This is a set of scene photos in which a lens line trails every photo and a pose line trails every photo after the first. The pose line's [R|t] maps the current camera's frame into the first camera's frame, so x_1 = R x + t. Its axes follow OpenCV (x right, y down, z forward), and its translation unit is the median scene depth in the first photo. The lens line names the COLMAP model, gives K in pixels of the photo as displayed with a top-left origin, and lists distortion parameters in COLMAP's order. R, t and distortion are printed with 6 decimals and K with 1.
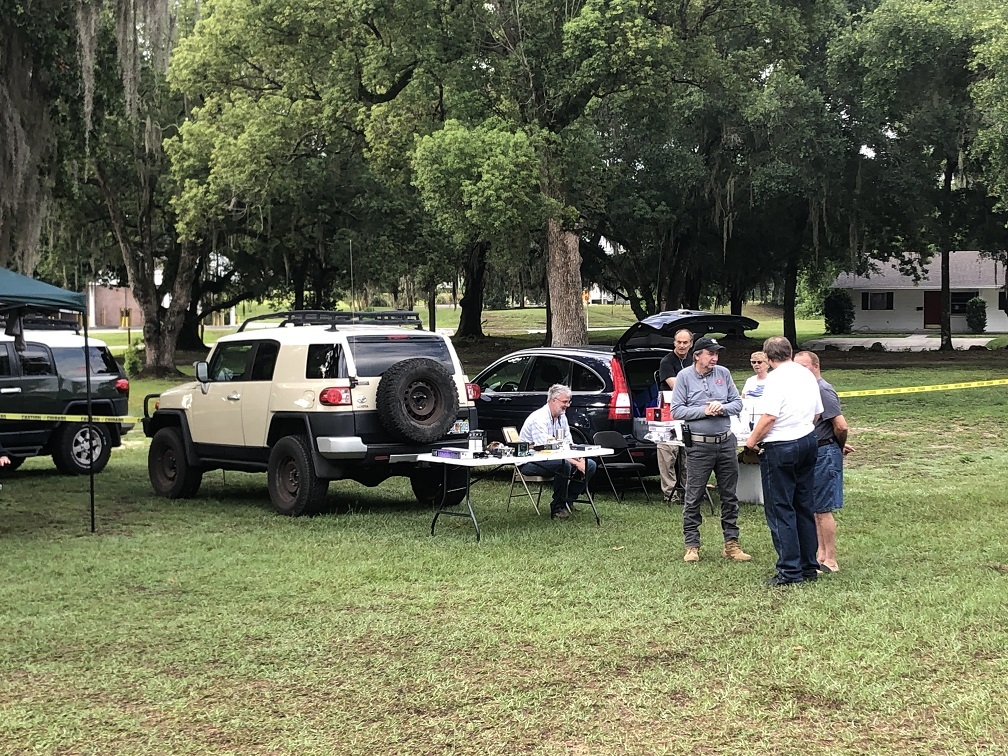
lens RADIAL K [[1737.6, 0, 502.2], [0, 1737.6, 375.8], [0, 0, 1]] dist [0.043666, 0.000000]
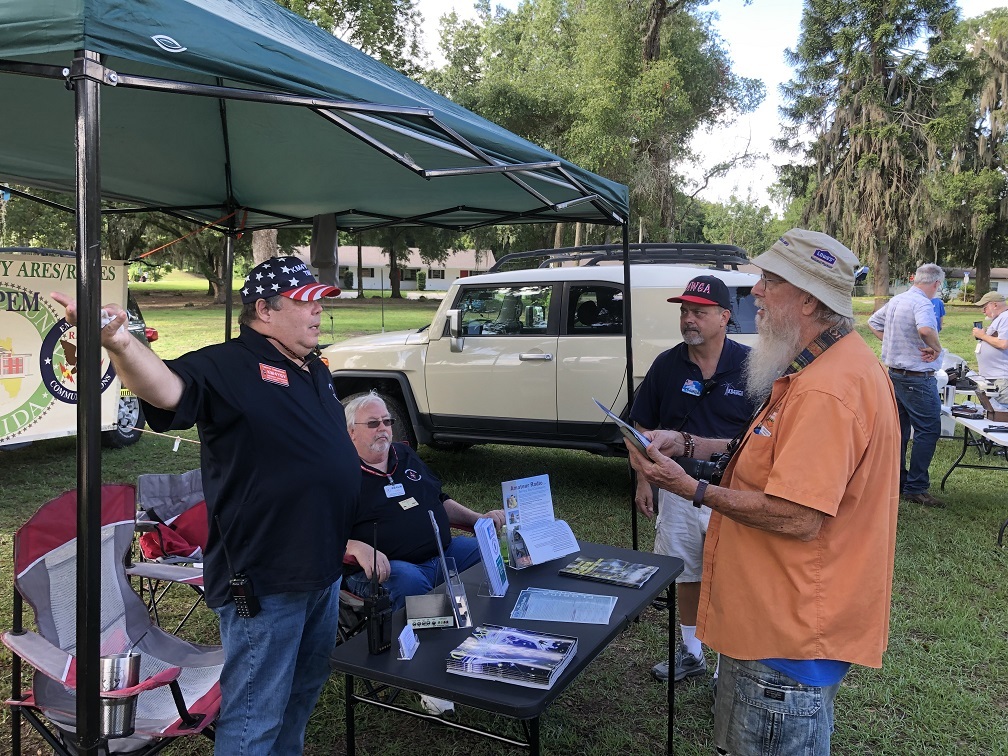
lens RADIAL K [[811.4, 0, 500.0], [0, 811.4, 378.2], [0, 0, 1]] dist [0.029573, -0.010080]
pose [[0.843741, -0.043326, 0.534999, -0.296265], [-0.002054, 0.996469, 0.083937, -0.007059], [-0.536747, -0.071920, 0.840673, 0.582851]]
